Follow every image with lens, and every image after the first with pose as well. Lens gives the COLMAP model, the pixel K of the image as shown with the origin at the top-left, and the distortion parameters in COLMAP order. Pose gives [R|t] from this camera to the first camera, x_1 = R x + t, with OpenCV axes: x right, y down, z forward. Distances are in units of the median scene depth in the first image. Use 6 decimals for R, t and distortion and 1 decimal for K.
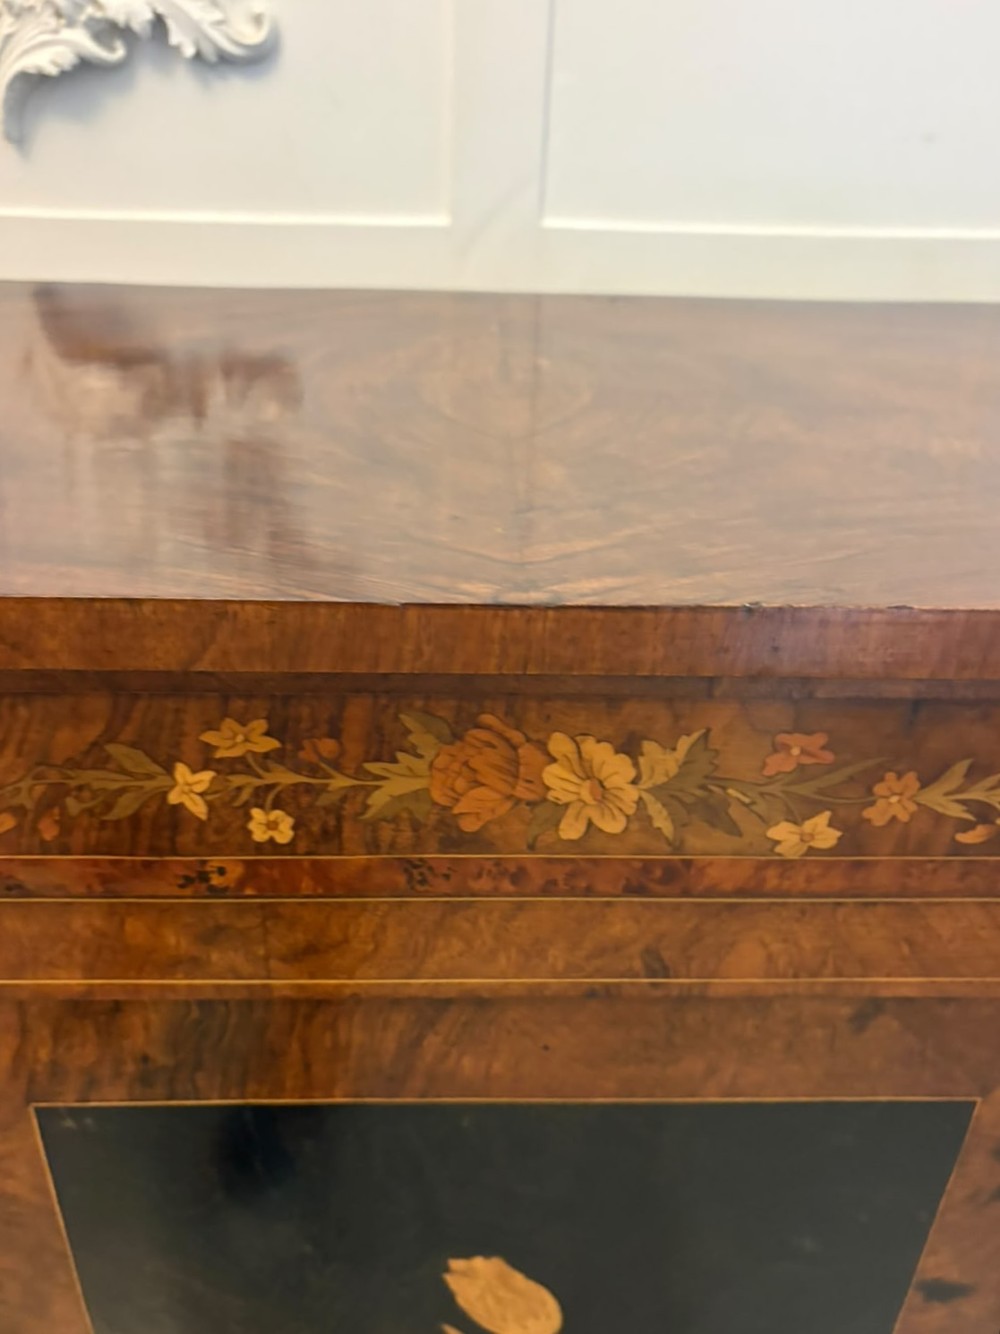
lens RADIAL K [[1129.2, 0, 483.9], [0, 1129.2, 665.4], [0, 0, 1]] dist [0.015933, -0.071141]
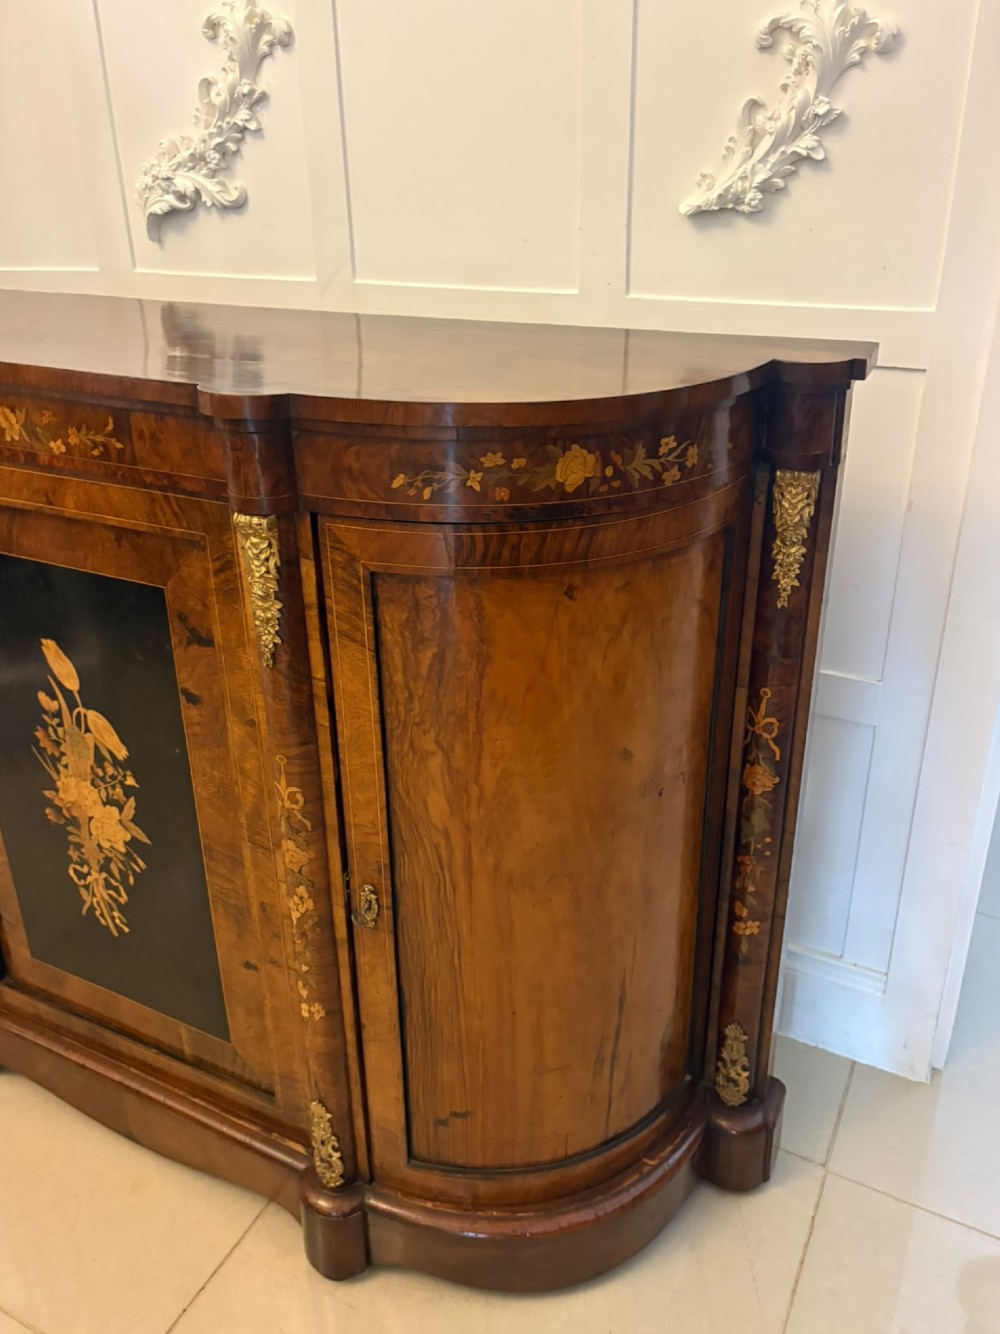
lens RADIAL K [[1057.2, 0, 503.2], [0, 1057.2, 629.2], [0, 0, 1]] dist [0.071776, -0.102484]
pose [[0.871946, 0.166538, -0.460408, 2.959492], [-0.205437, 0.978034, -0.035296, 0.516101], [0.444417, 0.125361, 0.887005, -1.132001]]
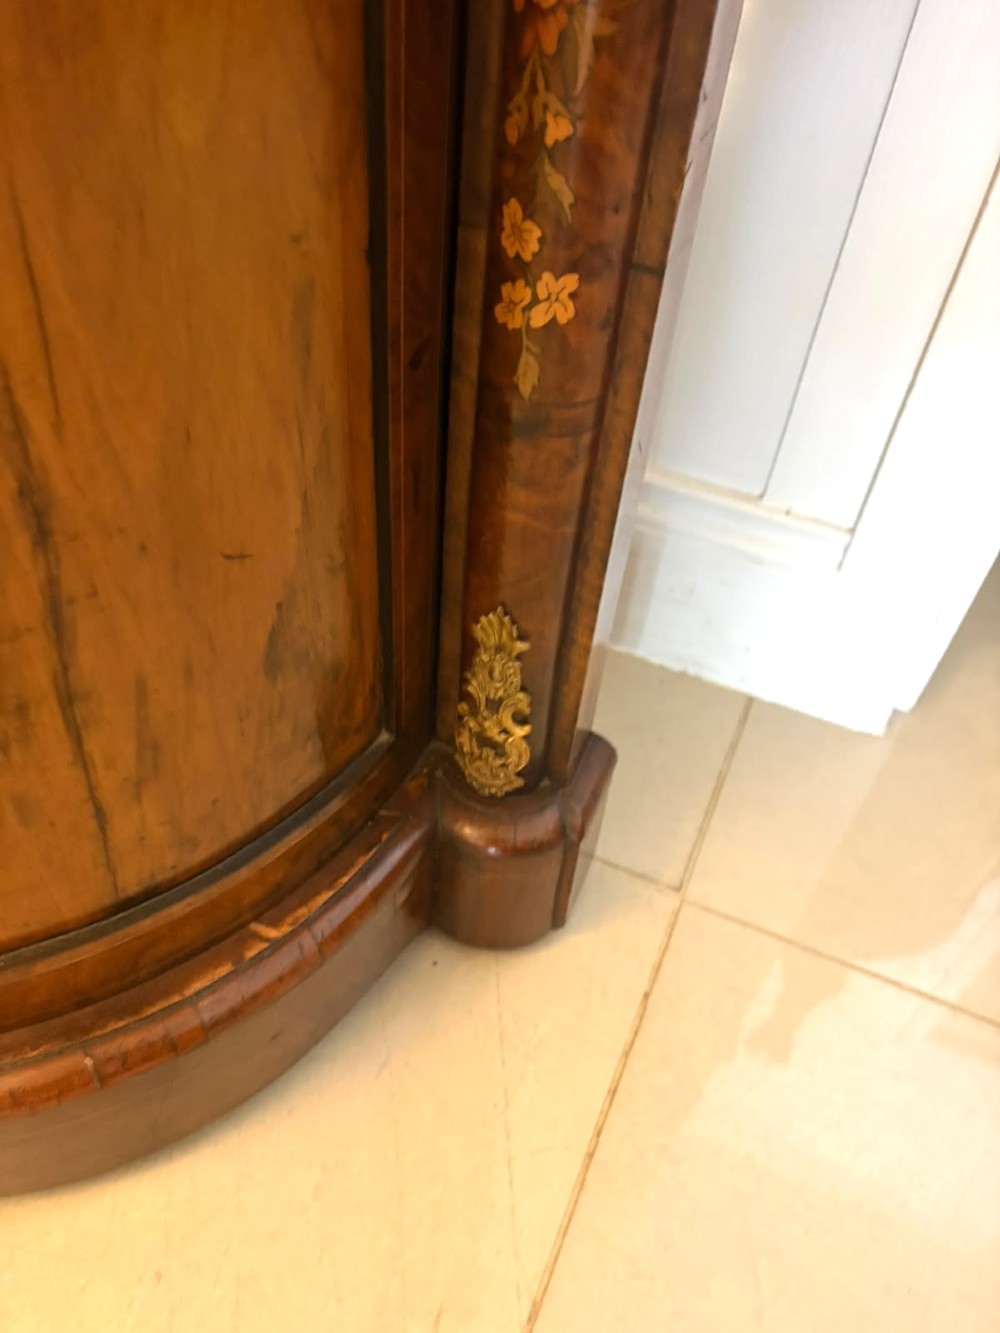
lens RADIAL K [[1028.8, 0, 500.6], [0, 1028.8, 679.8], [0, 0, 1]] dist [0.013556, -0.002408]
pose [[0.904631, 0.334518, -0.264083, 2.540042], [-0.250349, 0.918543, 0.305949, 1.281984], [0.344917, -0.210658, 0.914689, 1.628359]]
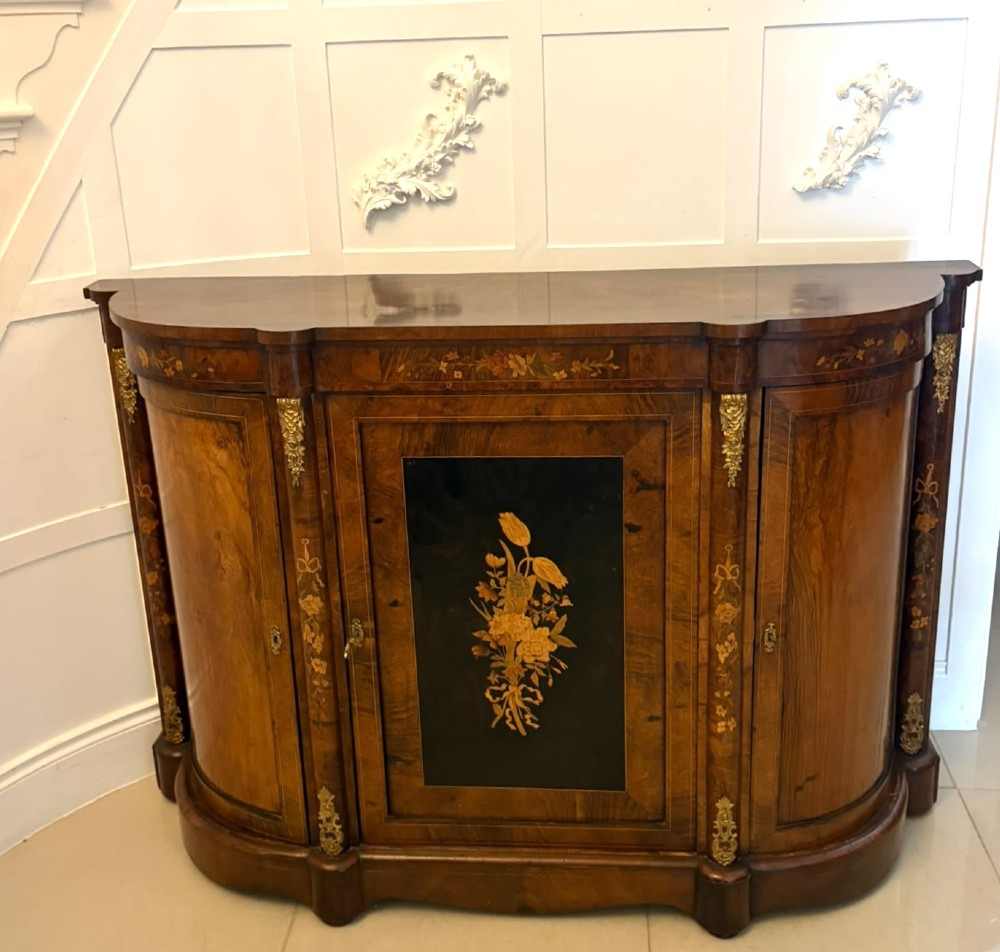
lens RADIAL K [[1150.4, 0, 498.0], [0, 1150.4, 412.4], [0, 0, 1]] dist [0.071396, -0.033249]
pose [[0.991709, -0.024310, -0.126185, 0.660323], [0.000307, 0.982388, -0.186852, 1.296725], [0.128505, 0.185264, 0.974250, -4.108150]]
